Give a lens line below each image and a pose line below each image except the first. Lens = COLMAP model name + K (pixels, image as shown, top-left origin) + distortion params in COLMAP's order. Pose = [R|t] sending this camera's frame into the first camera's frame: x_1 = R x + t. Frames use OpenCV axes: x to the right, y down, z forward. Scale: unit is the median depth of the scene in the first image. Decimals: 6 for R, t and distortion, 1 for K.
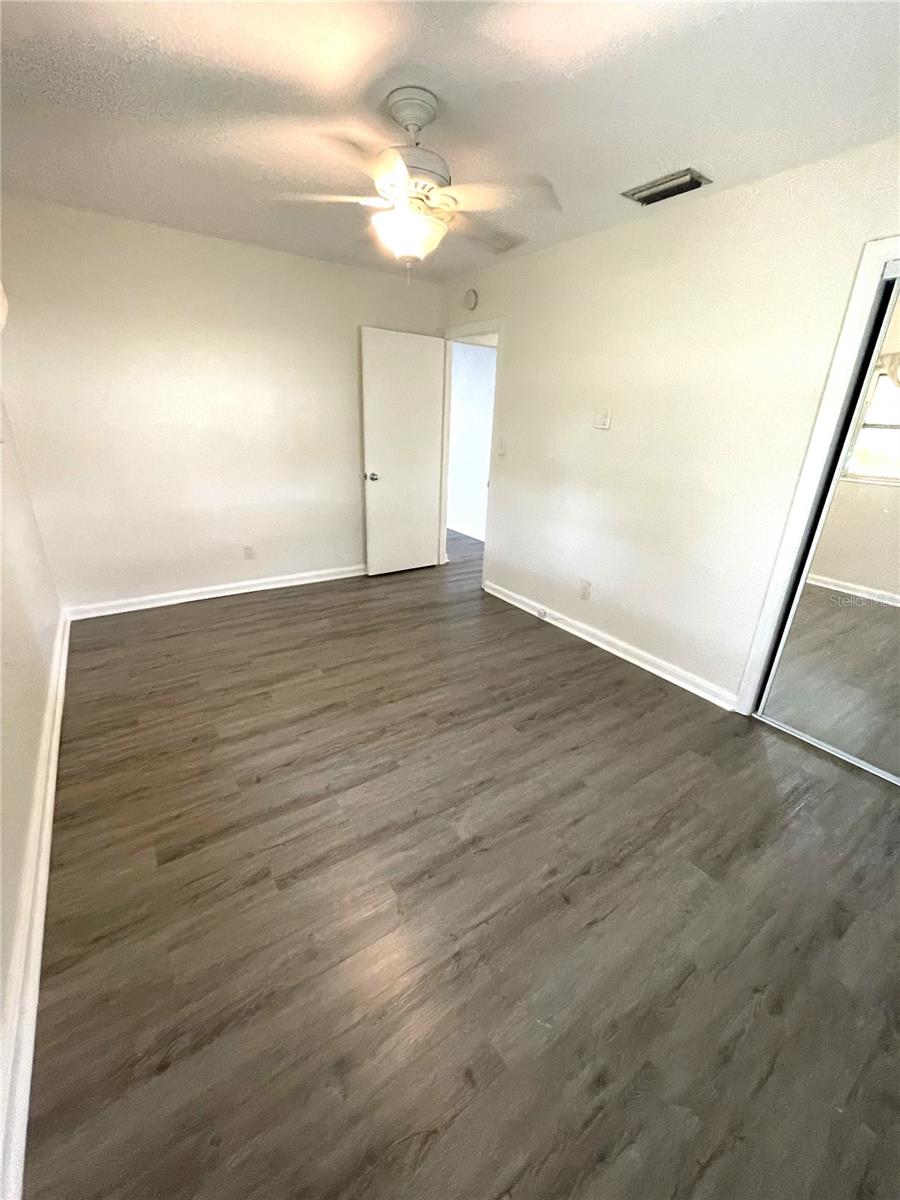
lens RADIAL K [[484.9, 0, 453.0], [0, 484.9, 601.8], [0, 0, 1]] dist [-0.002482, -0.000421]
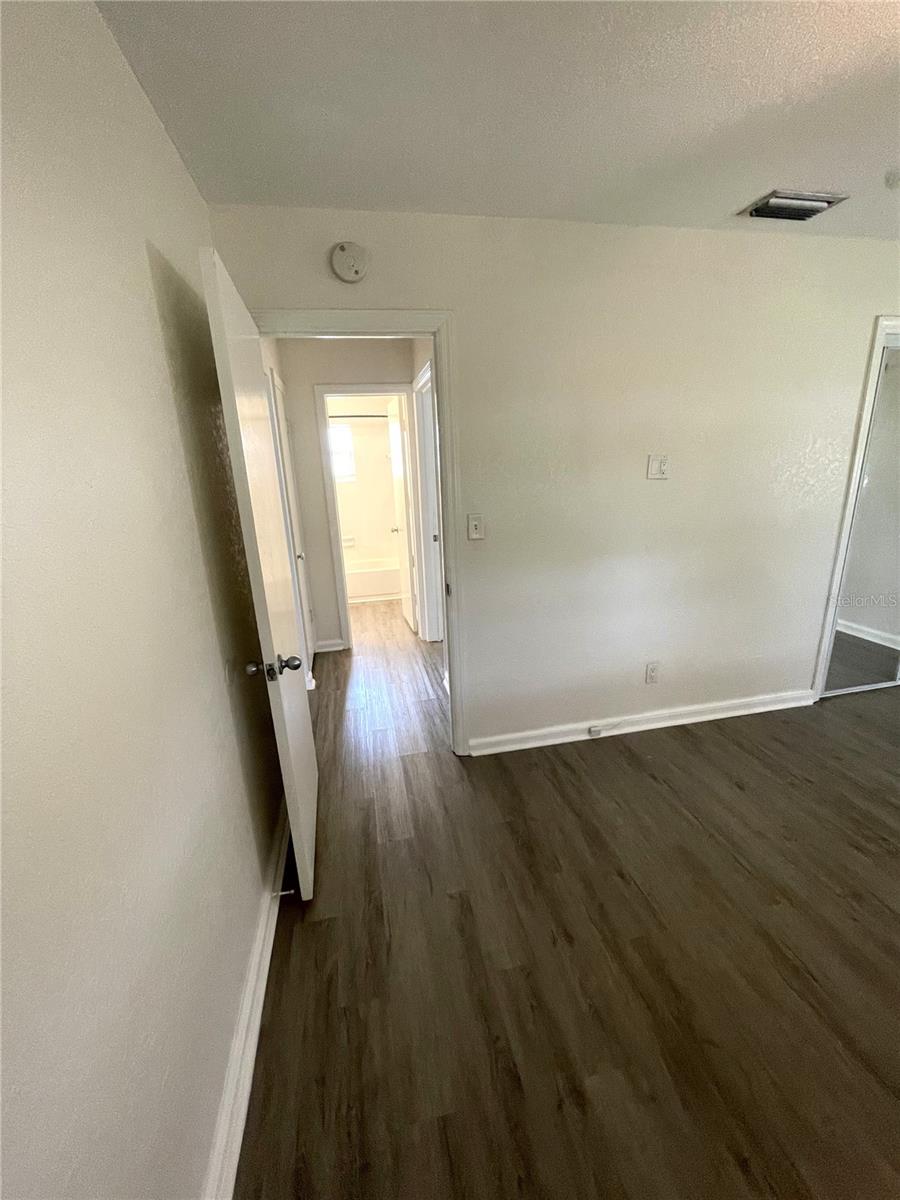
lens RADIAL K [[484.9, 0, 452.7], [0, 484.9, 599.3], [0, 0, 1]] dist [-0.002482, -0.000421]
pose [[0.391556, -0.301681, 0.869294, -0.671388], [0.382623, 0.912558, 0.144351, -0.487856], [-0.836829, 0.276091, 0.472748, 1.113221]]
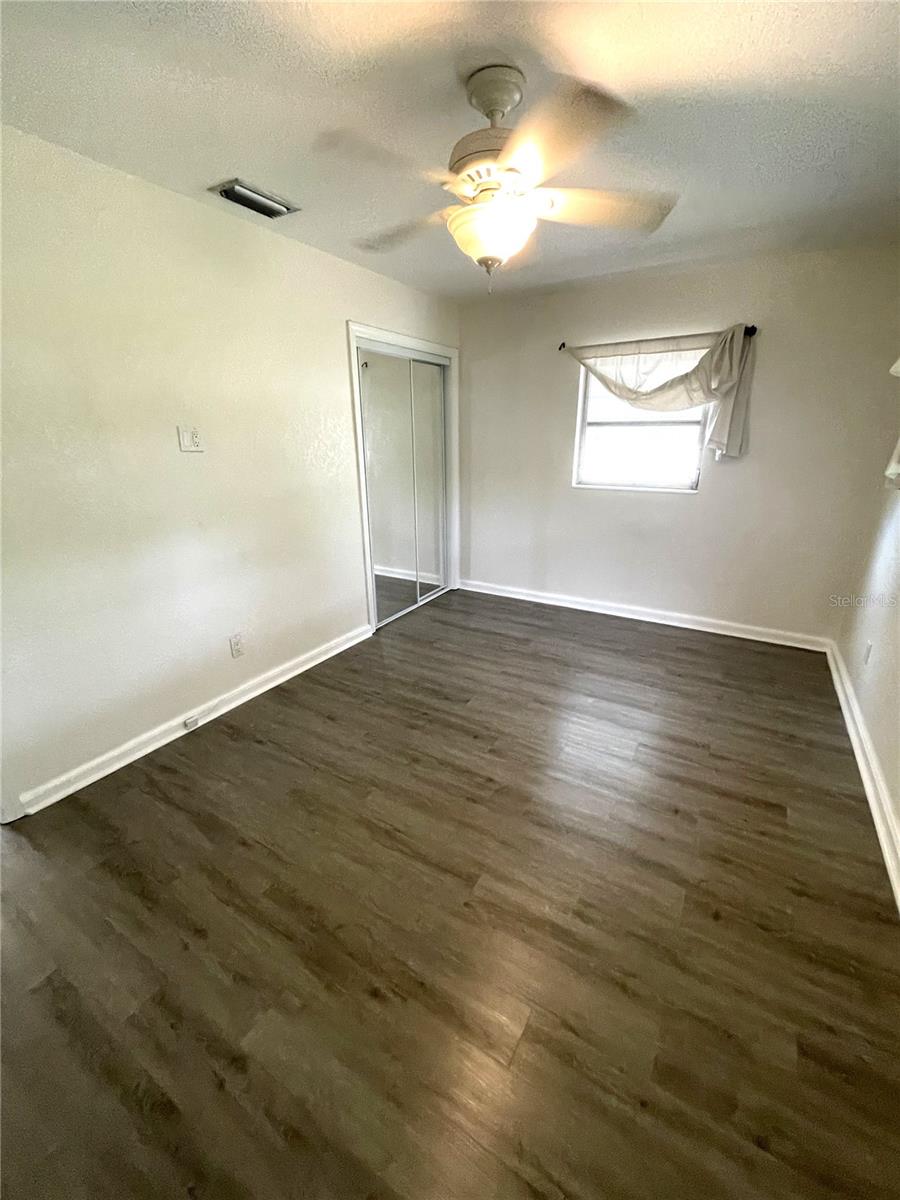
lens RADIAL K [[484.9, 0, 451.6], [0, 484.9, 599.4], [0, 0, 1]] dist [-0.002482, -0.000421]
pose [[-0.407510, -0.333806, 0.850005, -0.696820], [0.322423, 0.818259, 0.475915, -0.463194], [-0.854388, 0.468002, -0.225822, 1.082367]]
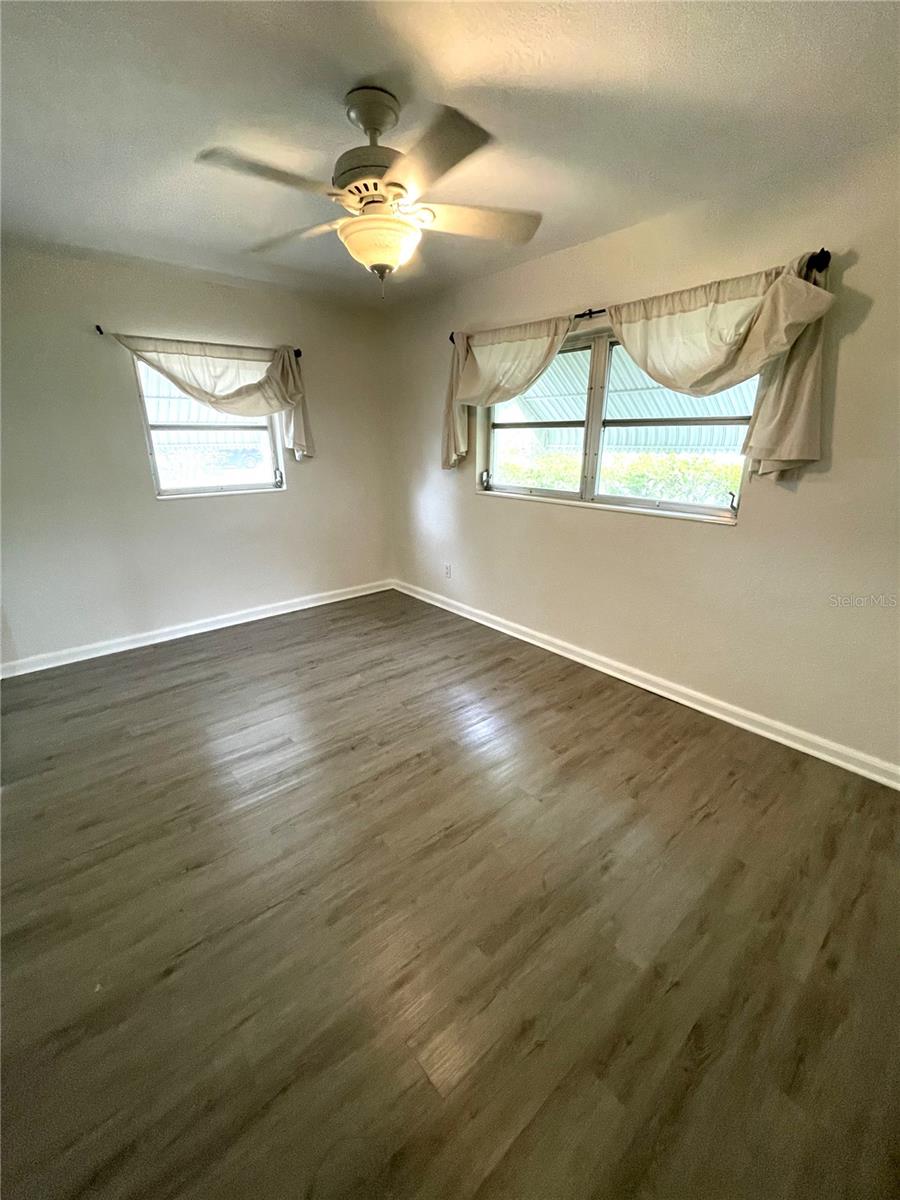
lens RADIAL K [[484.9, 0, 452.3], [0, 484.9, 600.2], [0, 0, 1]] dist [-0.002482, -0.000421]
pose [[-0.994719, -0.005011, -0.102509, -0.093323], [-0.069176, 0.770565, 0.633597, -0.579264], [0.075815, 0.637342, -0.766842, 1.486197]]
